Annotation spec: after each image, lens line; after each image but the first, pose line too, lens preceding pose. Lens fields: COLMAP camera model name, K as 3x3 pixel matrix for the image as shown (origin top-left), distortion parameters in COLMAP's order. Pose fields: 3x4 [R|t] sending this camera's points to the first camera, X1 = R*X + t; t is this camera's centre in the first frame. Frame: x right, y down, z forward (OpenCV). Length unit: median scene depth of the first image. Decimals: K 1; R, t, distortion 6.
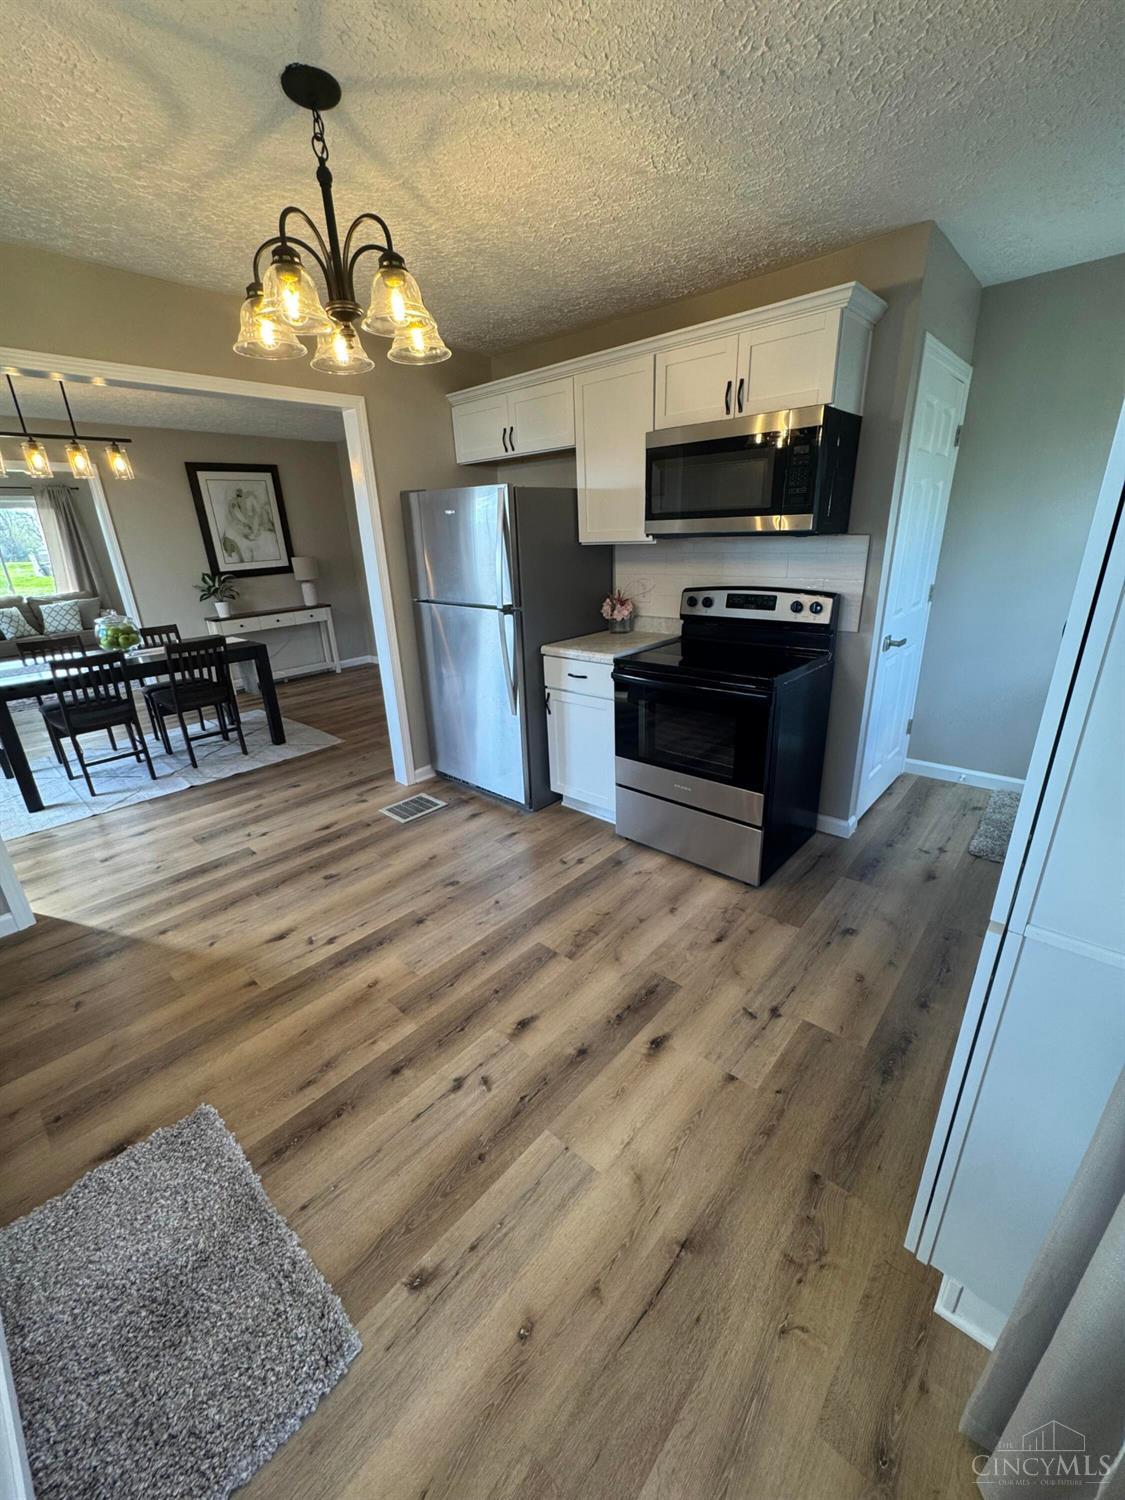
lens RADIAL K [[599.6, 0, 562.5], [0, 599.6, 750.0], [0, 0, 1]] dist [-0.001459, -0.000213]
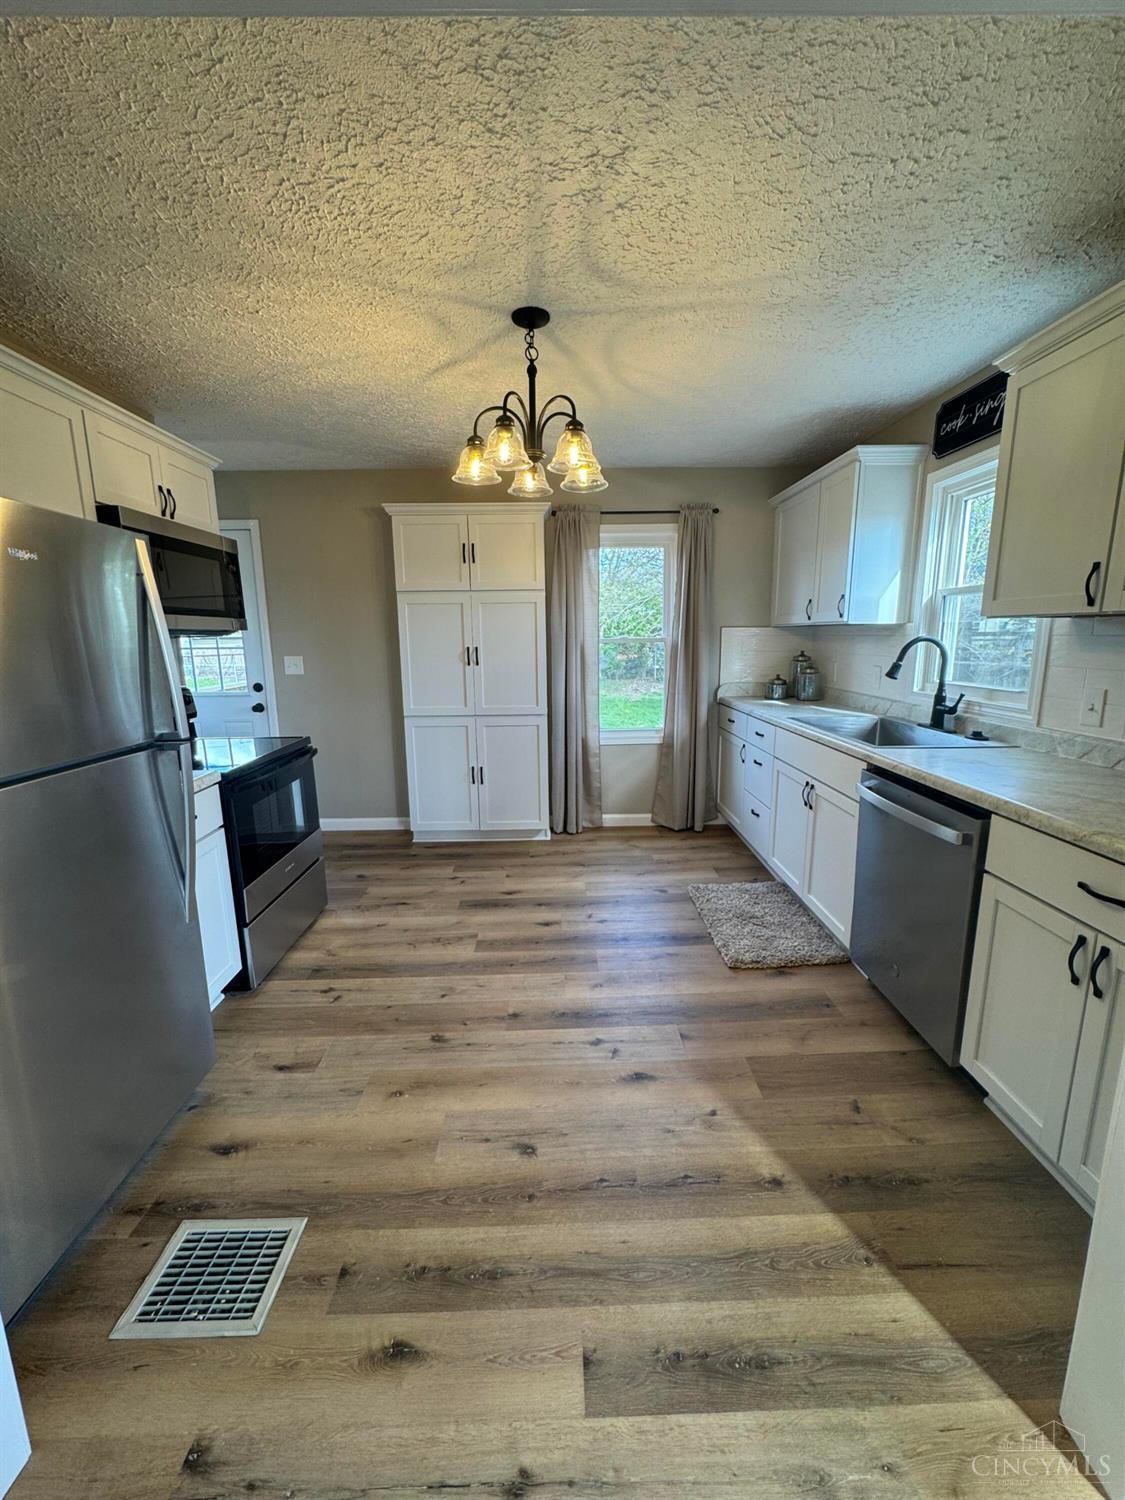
lens RADIAL K [[599.6, 0, 562.5], [0, 599.6, 750.0], [0, 0, 1]] dist [-0.001459, -0.000213]
pose [[-0.678582, -0.094061, 0.728477, -0.943879], [0.291095, 0.876123, 0.384282, -0.415047], [-0.674382, 0.472822, -0.567140, 1.312590]]
